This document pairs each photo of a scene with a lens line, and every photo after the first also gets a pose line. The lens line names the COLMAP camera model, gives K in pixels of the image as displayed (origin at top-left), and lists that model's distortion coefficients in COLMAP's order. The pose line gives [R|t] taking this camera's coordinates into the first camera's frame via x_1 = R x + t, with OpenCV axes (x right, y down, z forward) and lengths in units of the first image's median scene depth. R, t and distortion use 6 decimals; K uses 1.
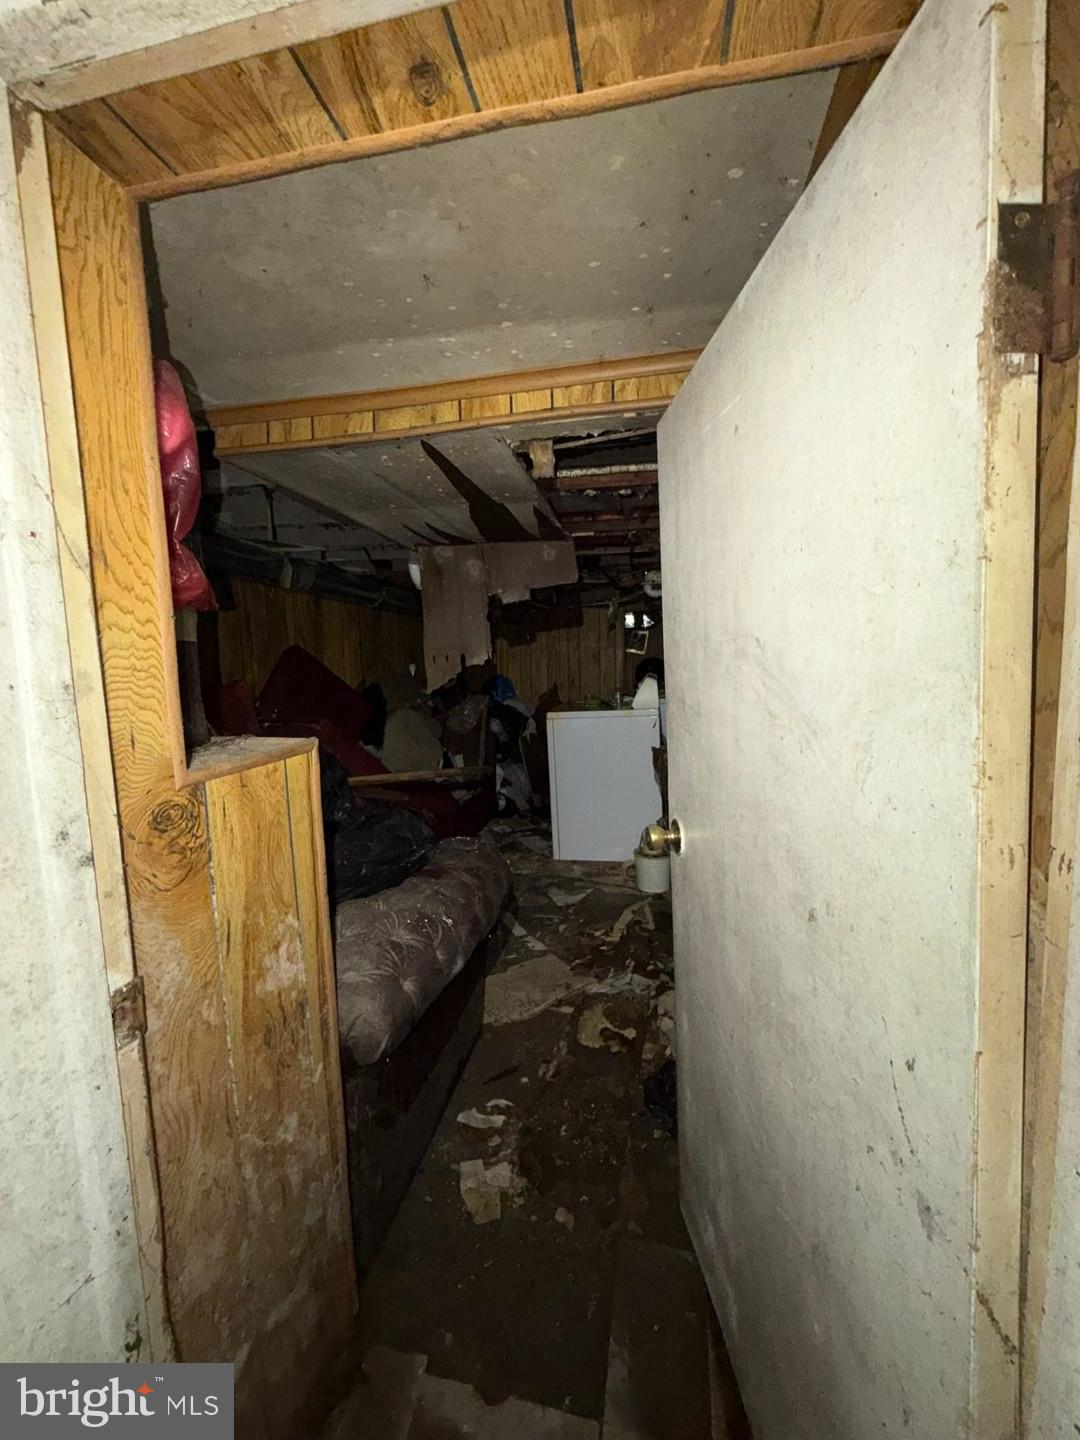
lens RADIAL K [[572.2, 0, 536.3], [0, 572.2, 716.3], [0, 0, 1]] dist [-0.000032, 0.000312]
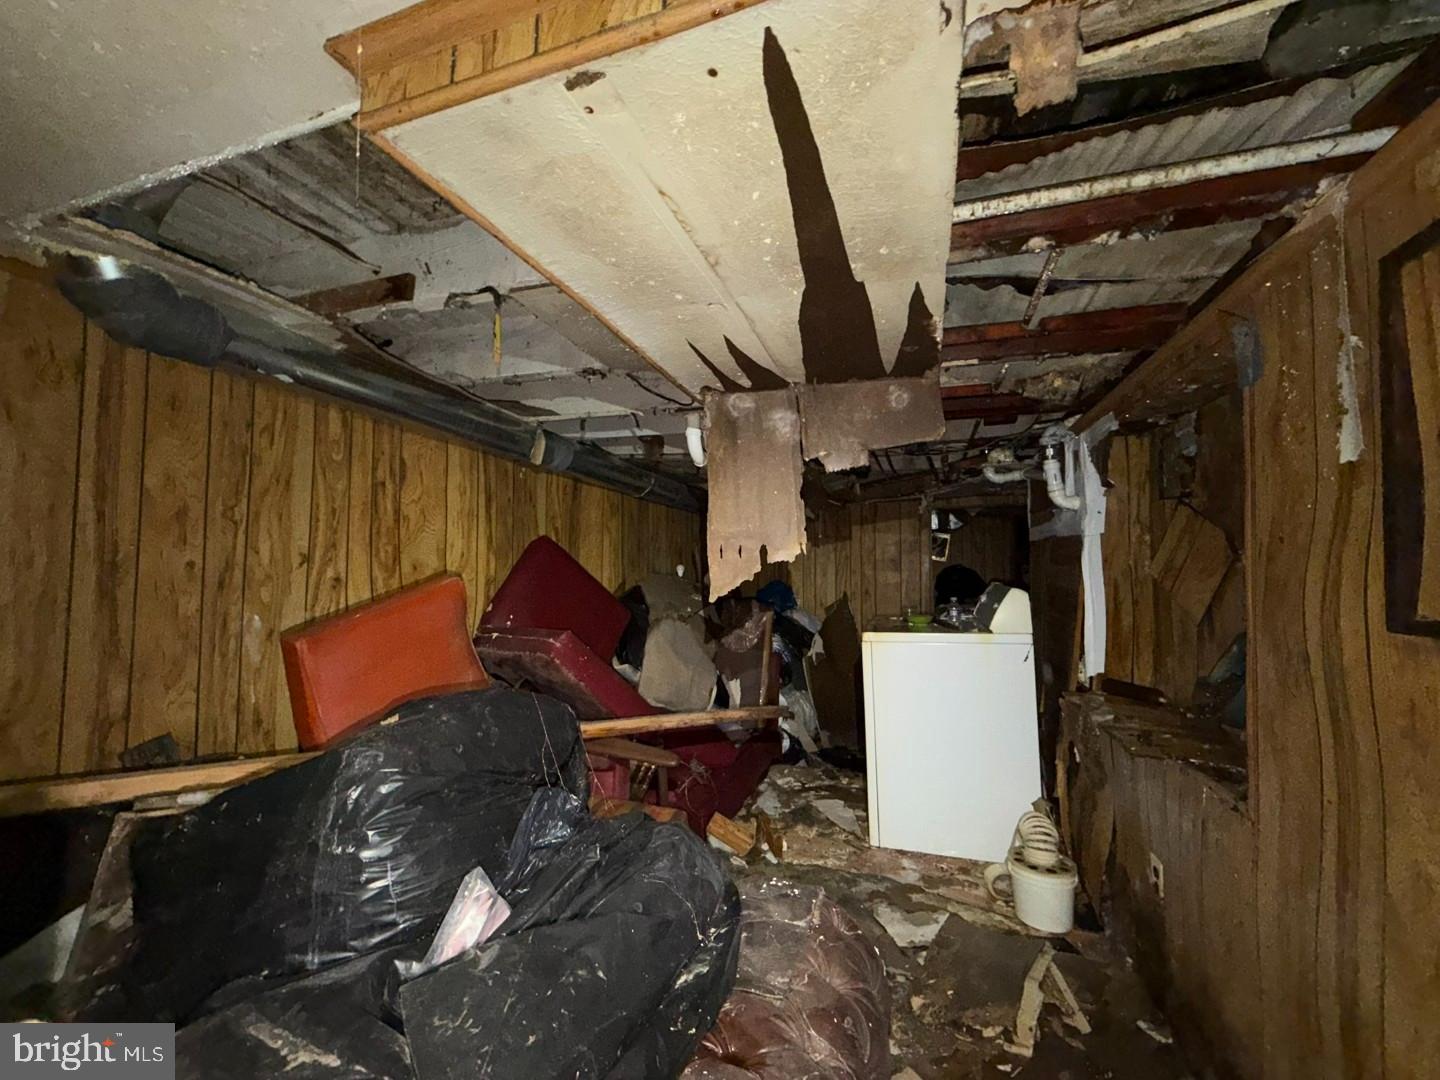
lens RADIAL K [[572.2, 0, 714.2], [0, 572.2, 541.3], [0, 0, 1]] dist [-0.000032, 0.000312]
pose [[0.989713, 0.016270, -0.142138, -0.070084], [-0.036605, 0.989240, -0.141648, -0.011560], [0.138304, 0.145394, 0.979660, 0.252062]]
